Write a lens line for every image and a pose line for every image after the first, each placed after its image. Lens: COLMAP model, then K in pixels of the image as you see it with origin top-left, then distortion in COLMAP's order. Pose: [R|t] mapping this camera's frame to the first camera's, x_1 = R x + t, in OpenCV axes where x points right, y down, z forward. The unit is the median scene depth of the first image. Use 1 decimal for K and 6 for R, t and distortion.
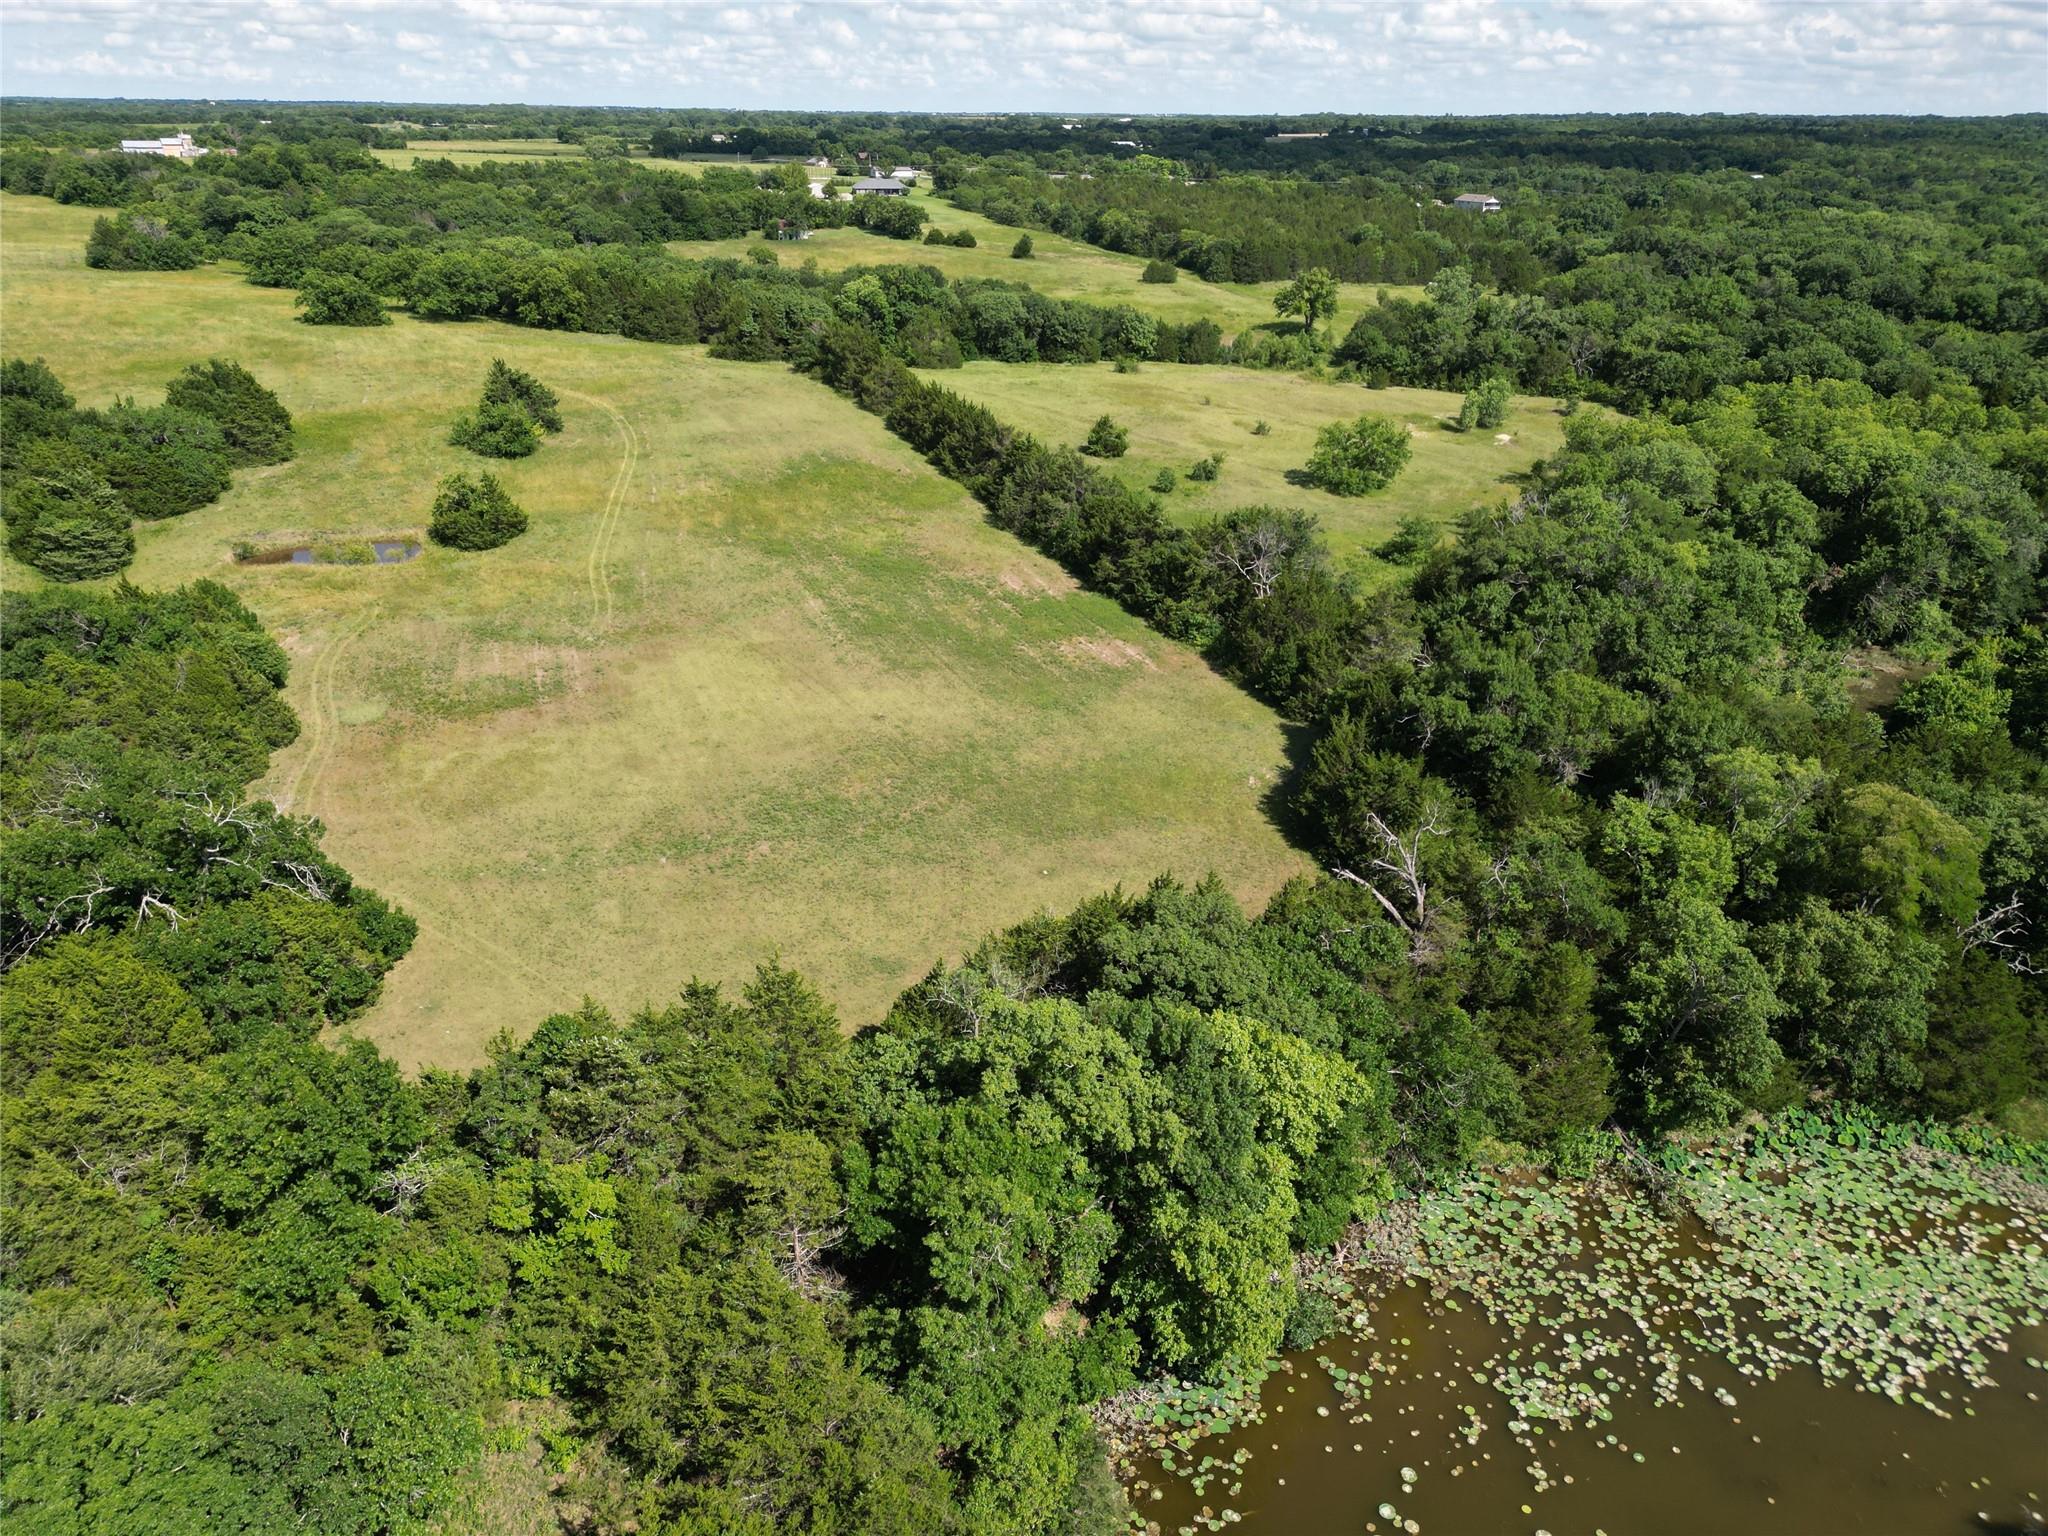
lens RADIAL K [[1423.3, 0, 1024.0], [0, 1423.3, 768.0], [0, 0, 1]] dist [-0.006092, -0.006954]
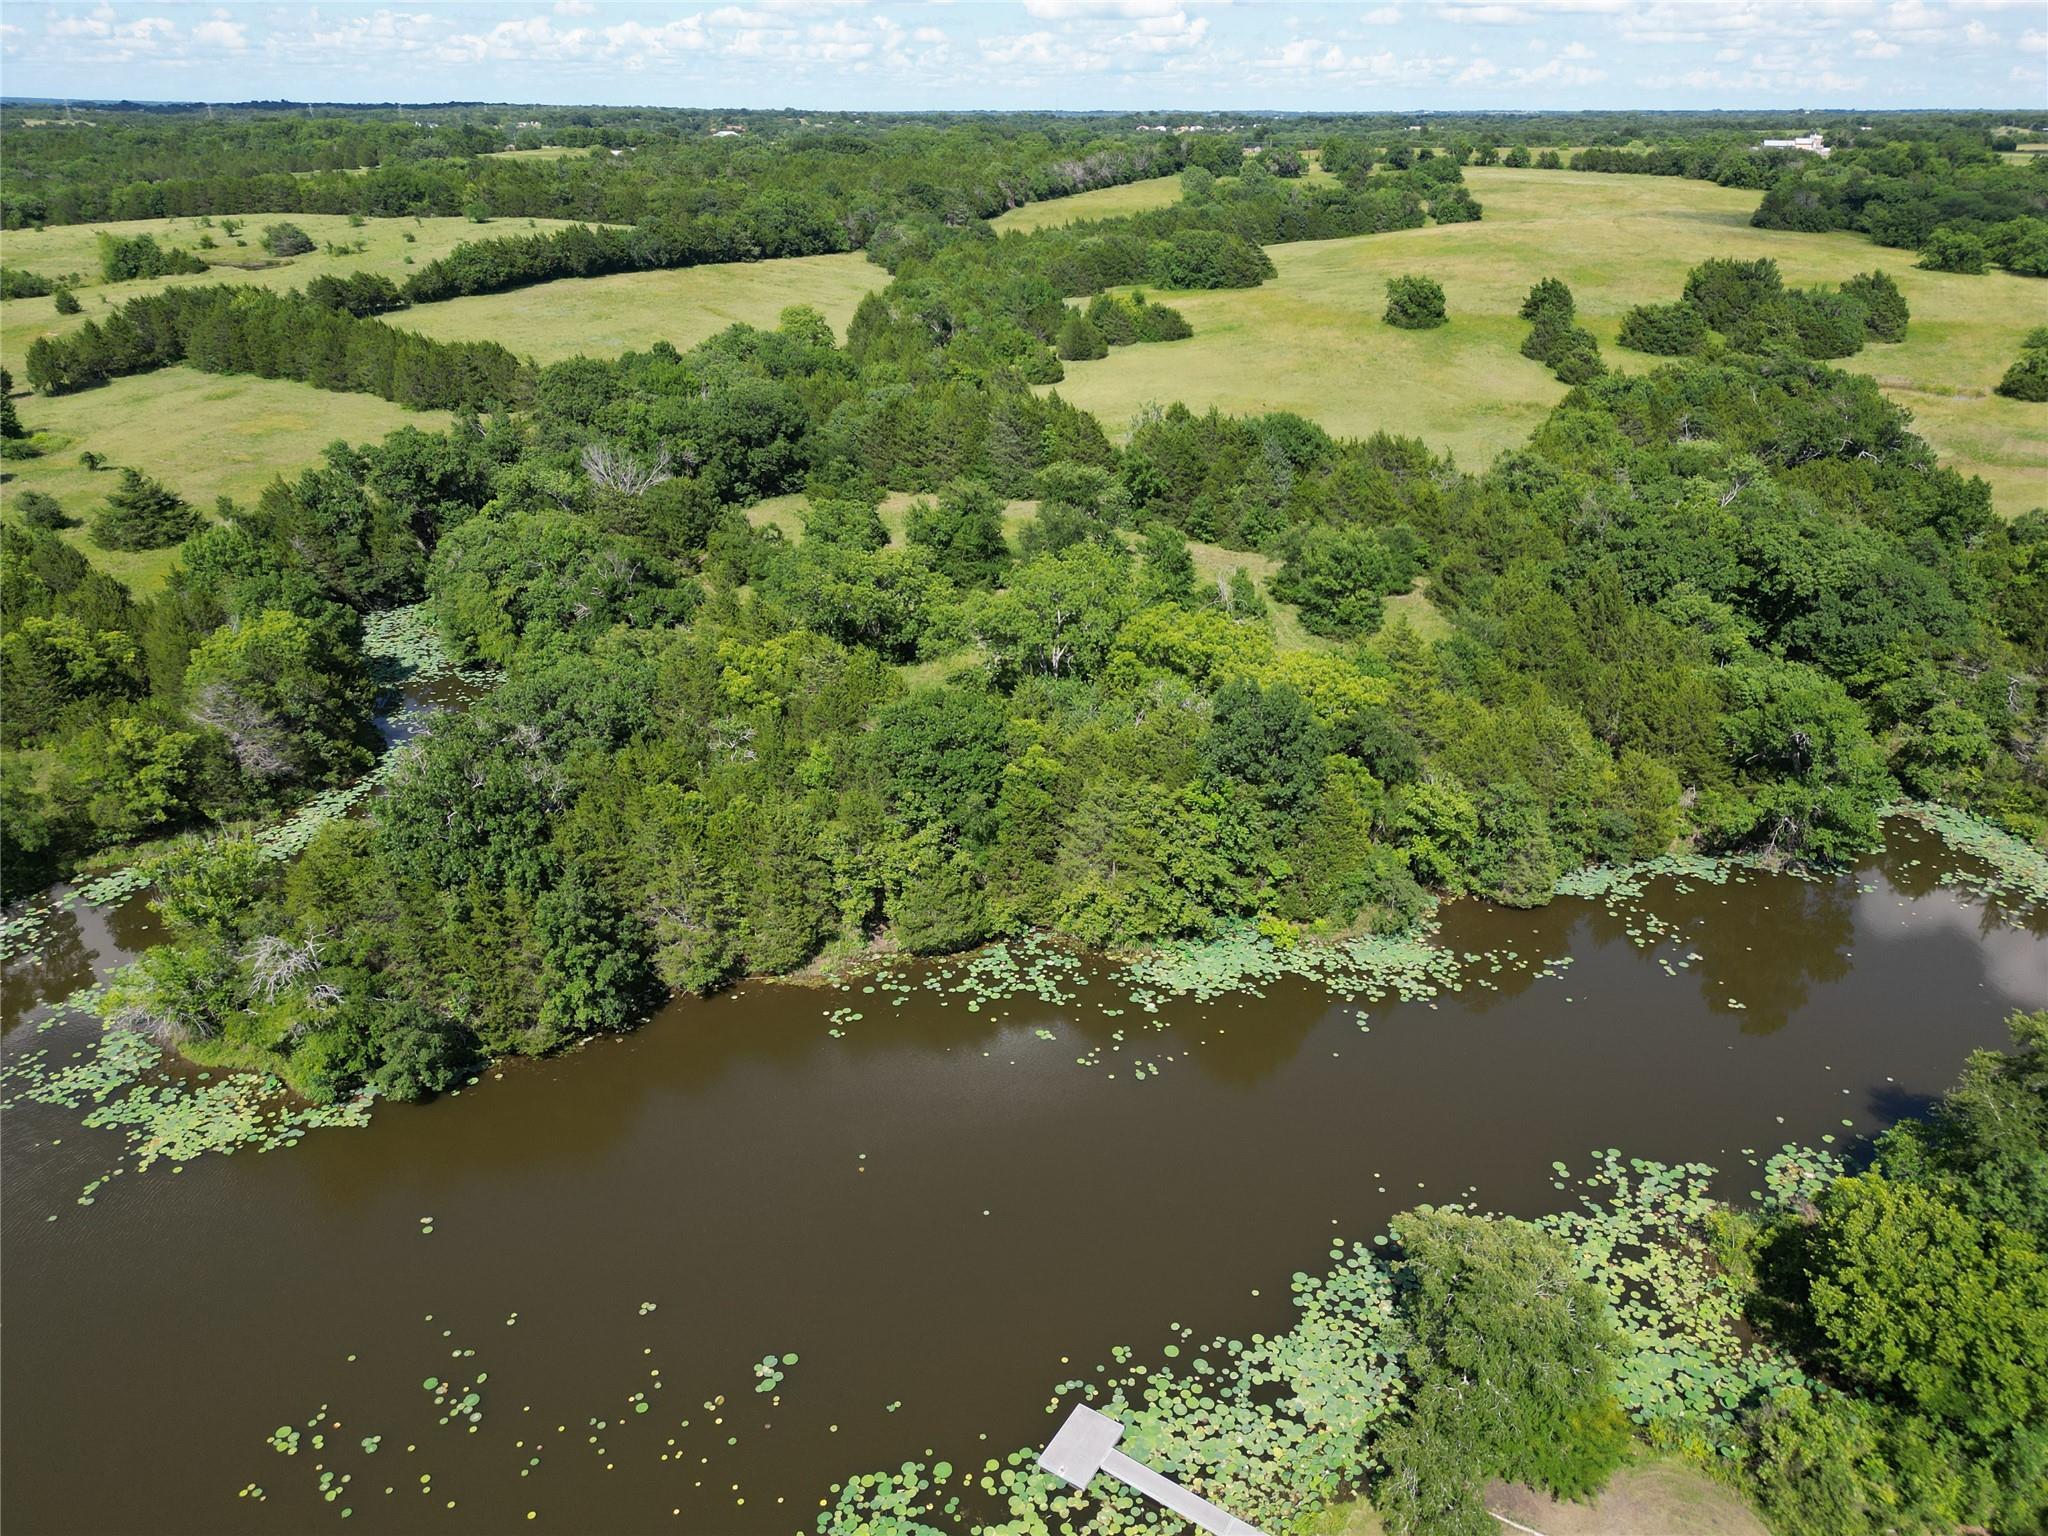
lens RADIAL K [[1423.3, 0, 1024.0], [0, 1423.3, 768.0], [0, 0, 1]] dist [-0.006092, -0.006954]
pose [[0.591920, 0.314894, -0.741939, 0.073455], [-0.319287, 0.936825, 0.142880, 0.118729], [0.740059, 0.152317, 0.655067, -0.242777]]
